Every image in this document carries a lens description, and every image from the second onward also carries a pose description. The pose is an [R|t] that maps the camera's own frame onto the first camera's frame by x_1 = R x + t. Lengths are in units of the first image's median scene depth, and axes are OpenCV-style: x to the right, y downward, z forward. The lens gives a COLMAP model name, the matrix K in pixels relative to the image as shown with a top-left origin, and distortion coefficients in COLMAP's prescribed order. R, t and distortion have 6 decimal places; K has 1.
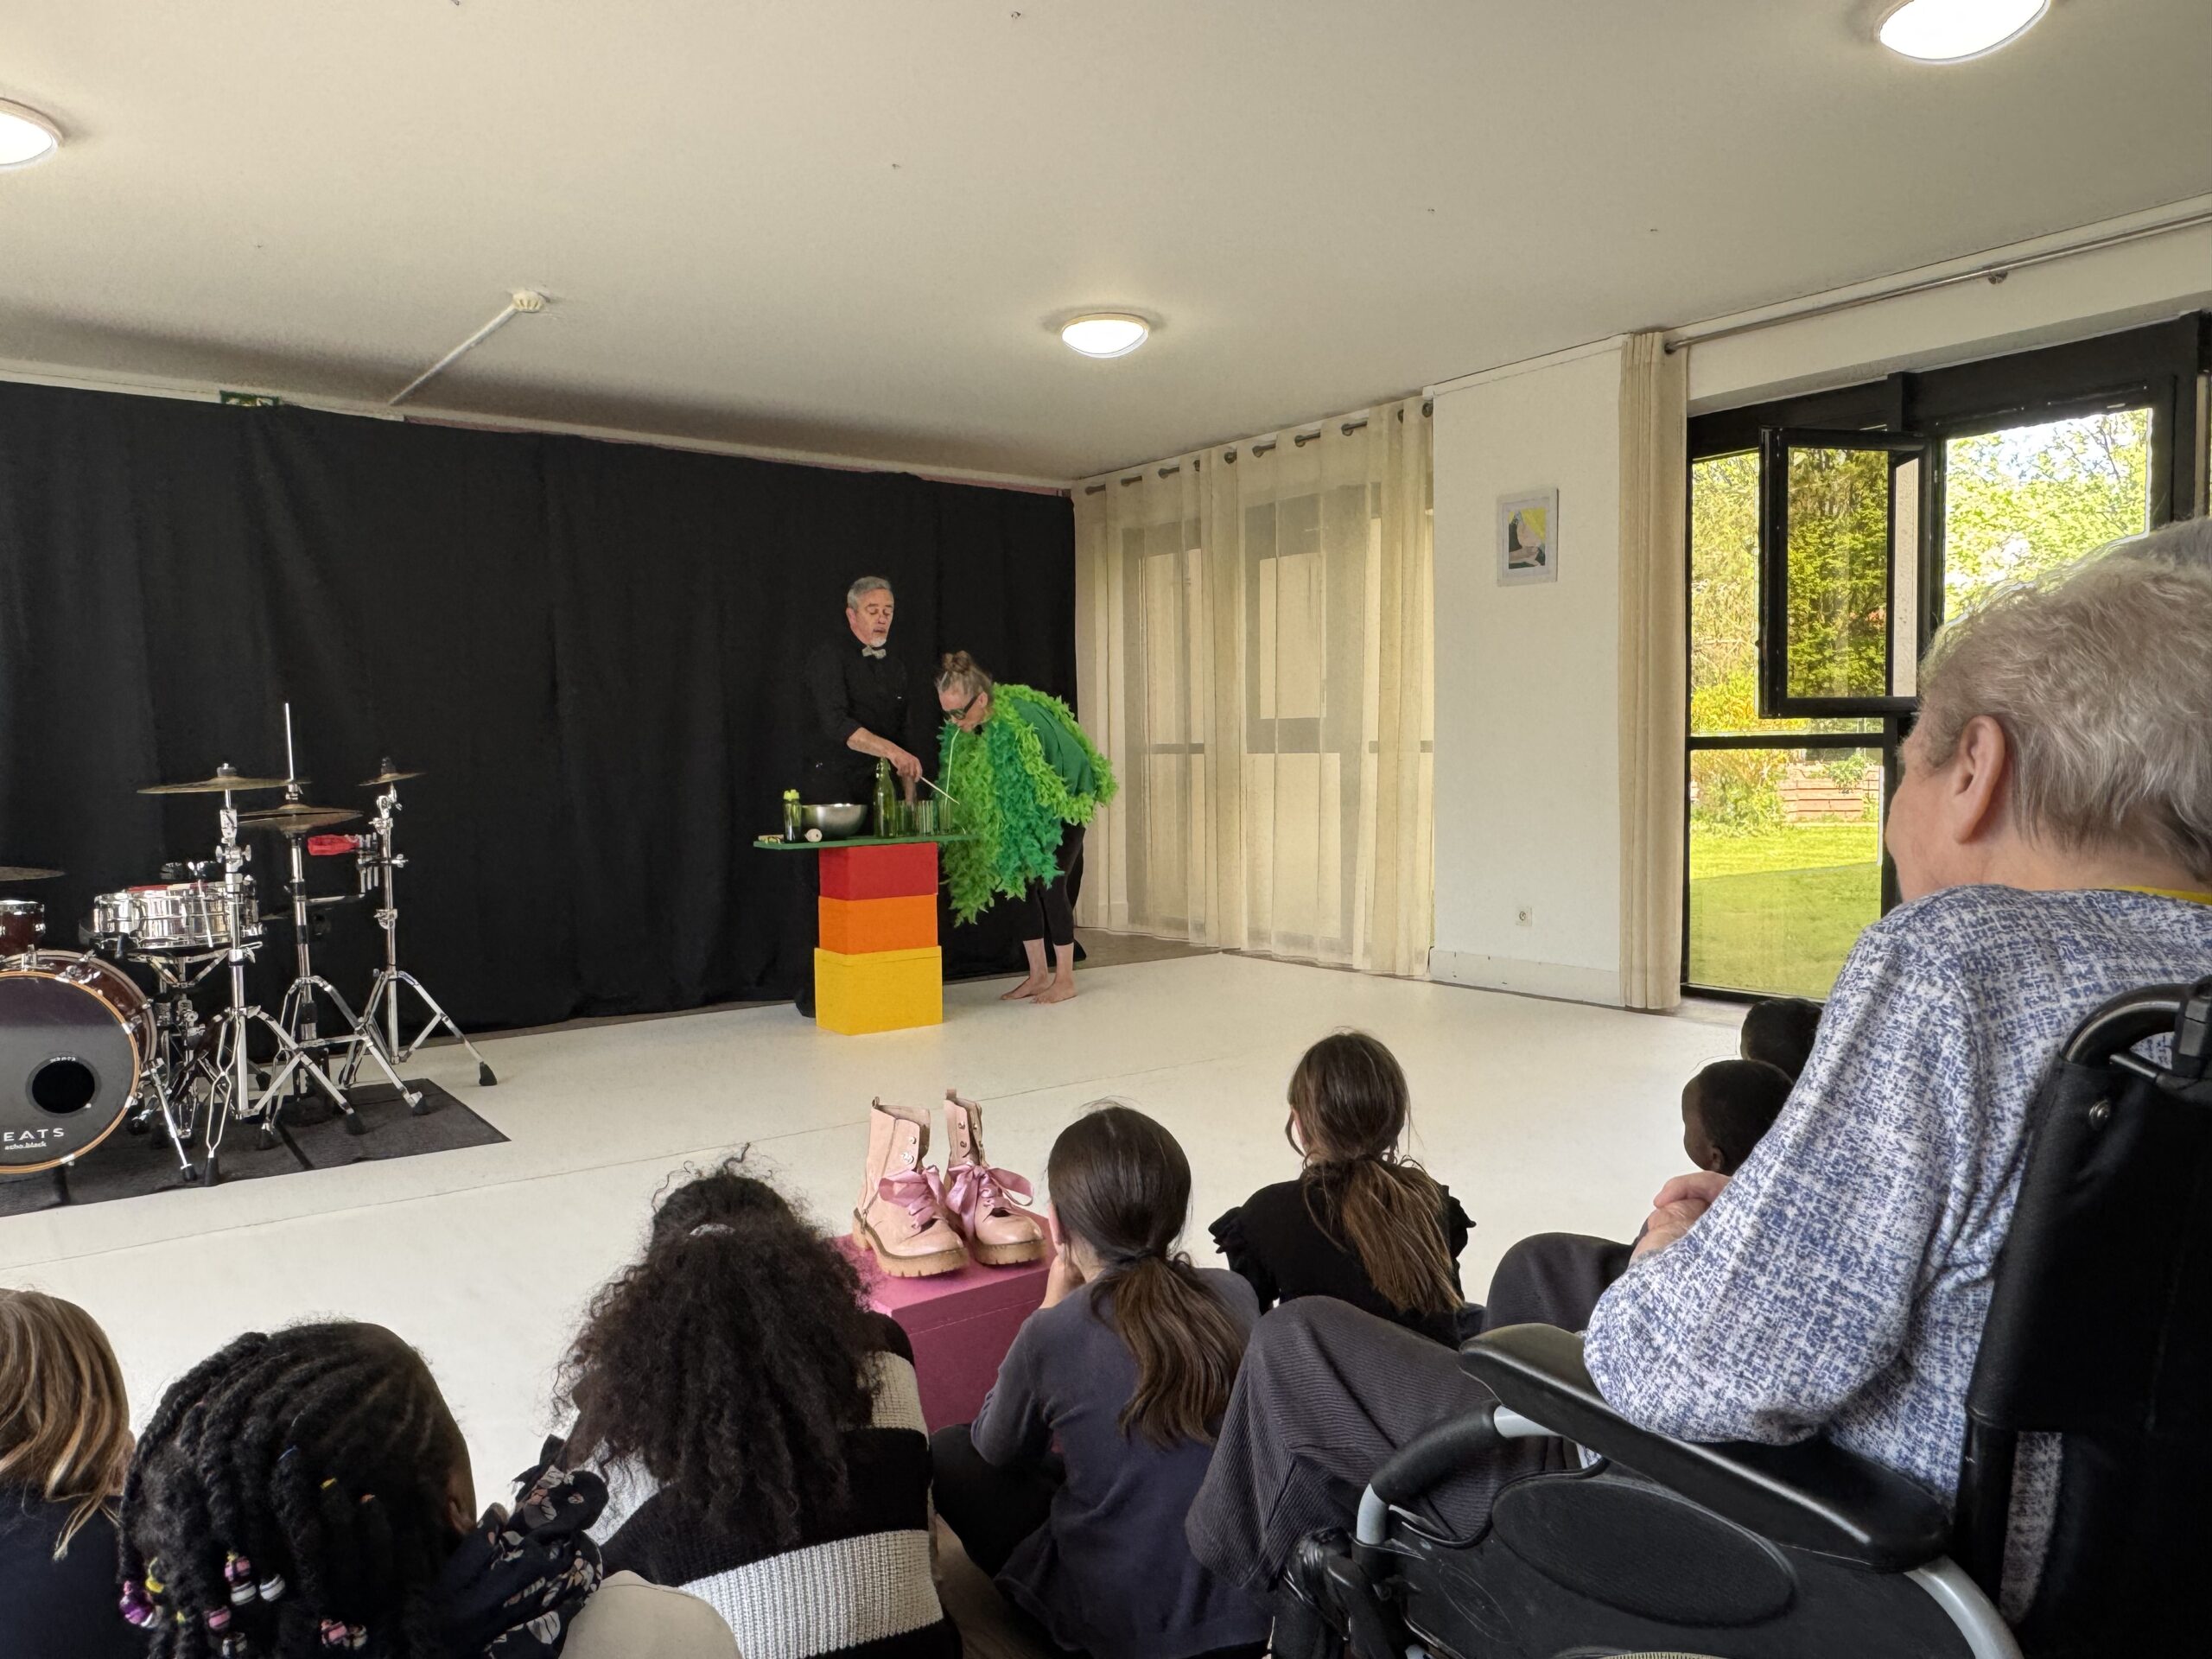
lens RADIAL K [[1546.1, 0, 1087.1], [0, 1546.1, 840.4], [0, 0, 1]] dist [0.087539, -0.034688]
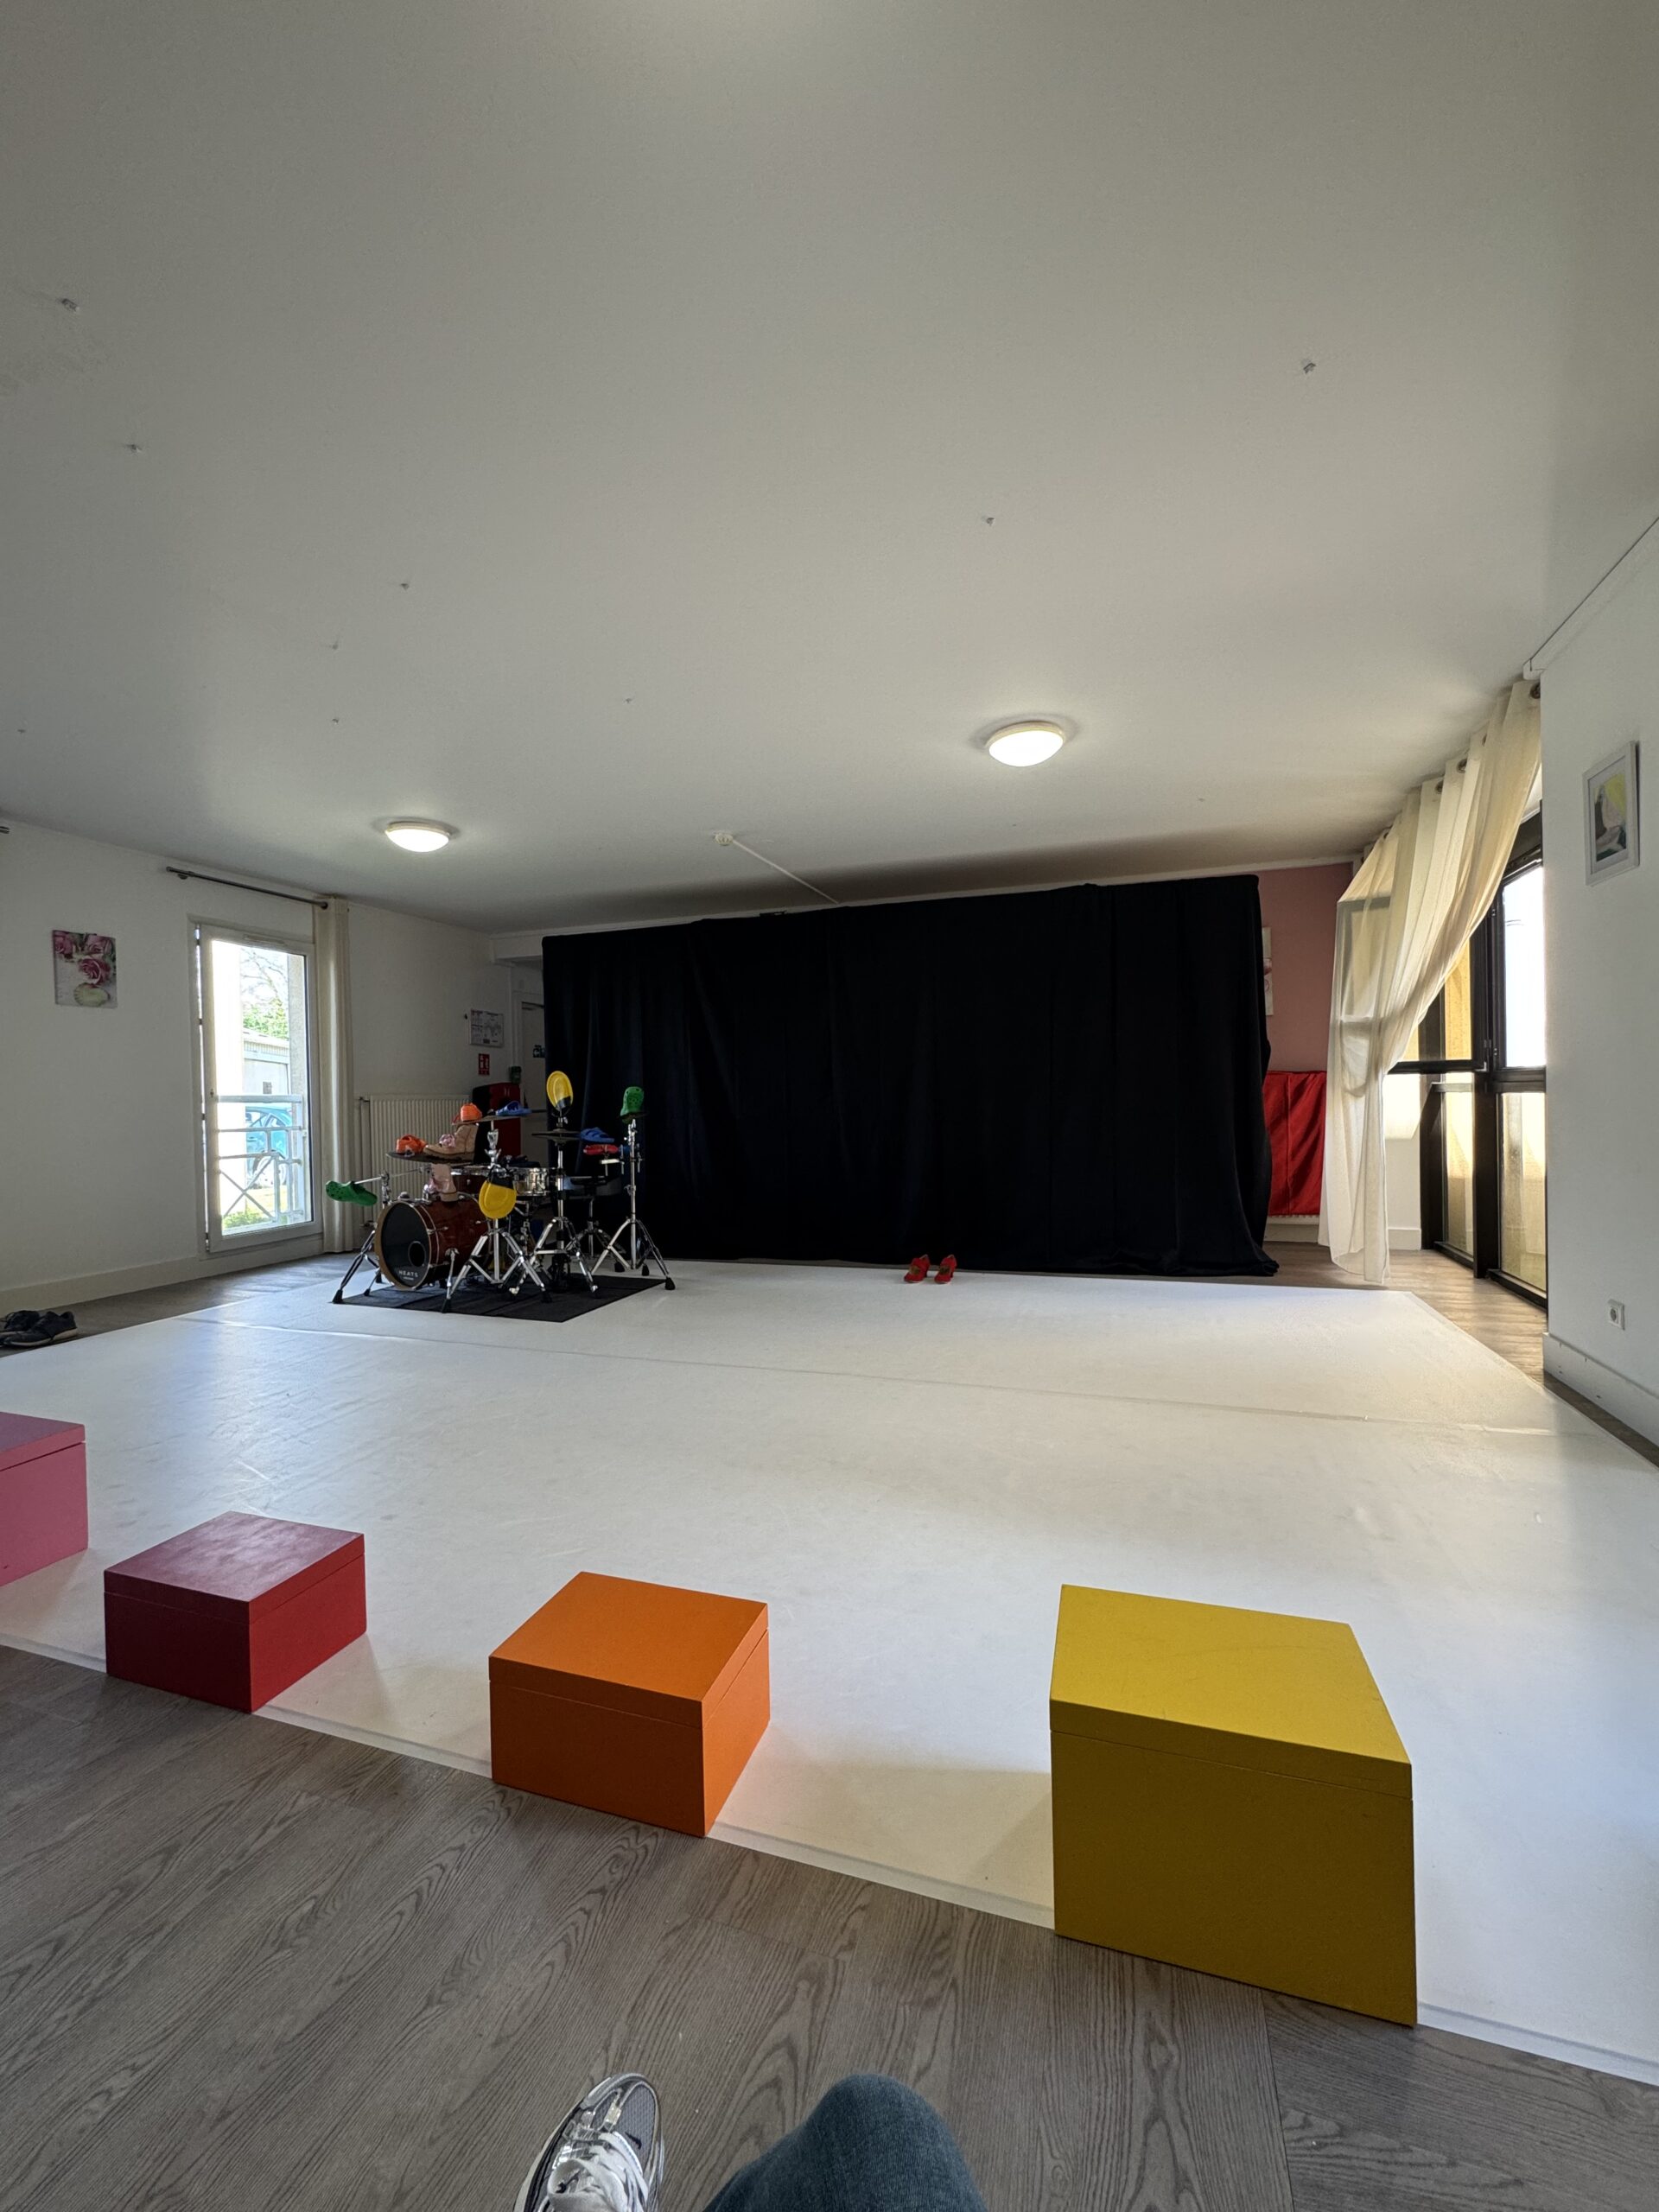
lens RADIAL K [[886.8, 0, 827.5], [0, 886.8, 1095.1], [0, 0, 1]] dist [0.009369, 0.000331]
pose [[0.572688, 0.000089, -0.819773, 0.483066], [-0.033421, 0.999171, -0.023239, -0.040573], [0.819092, 0.040706, 0.572216, 0.508021]]
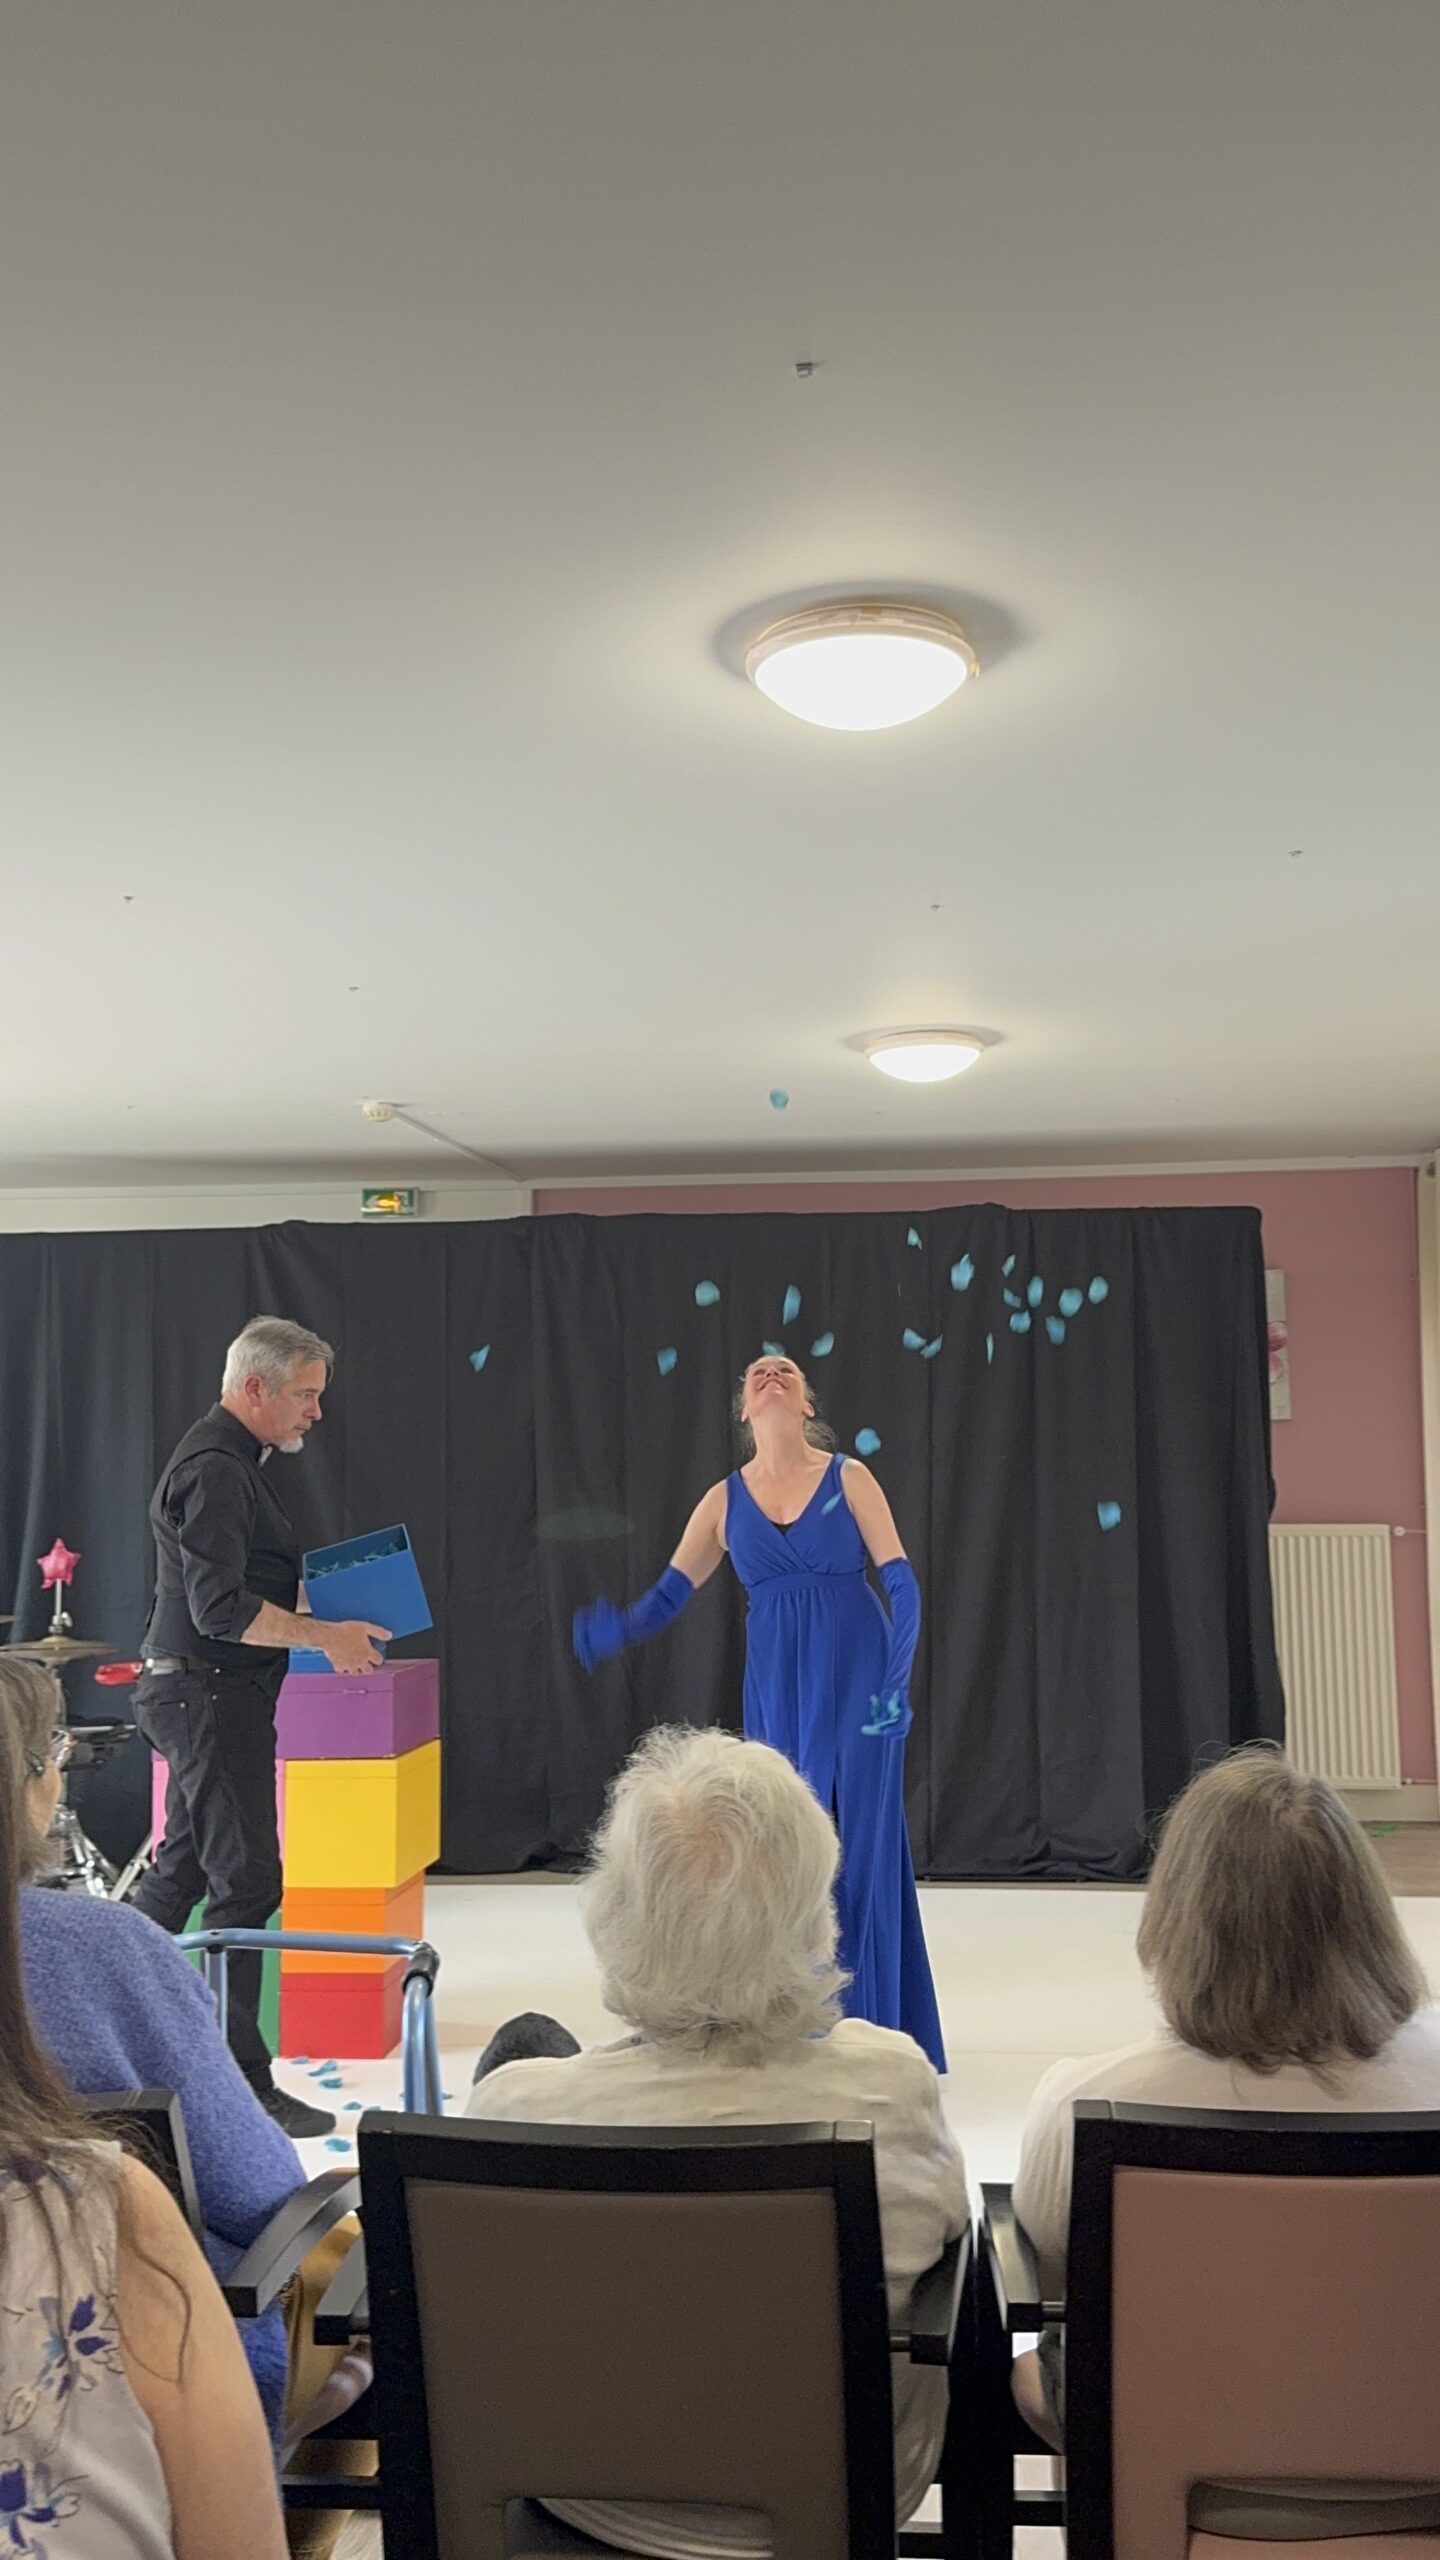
lens RADIAL K [[2182.9, 0, 747.3], [0, 2182.9, 1292.1], [0, 0, 1]] dist [0.136651, -0.066231]
pose [[0.735272, -0.048843, -0.676010, 0.683992], [-0.037725, 0.992905, -0.112772, -0.081646], [0.676721, 0.108420, 0.728212, 0.162525]]
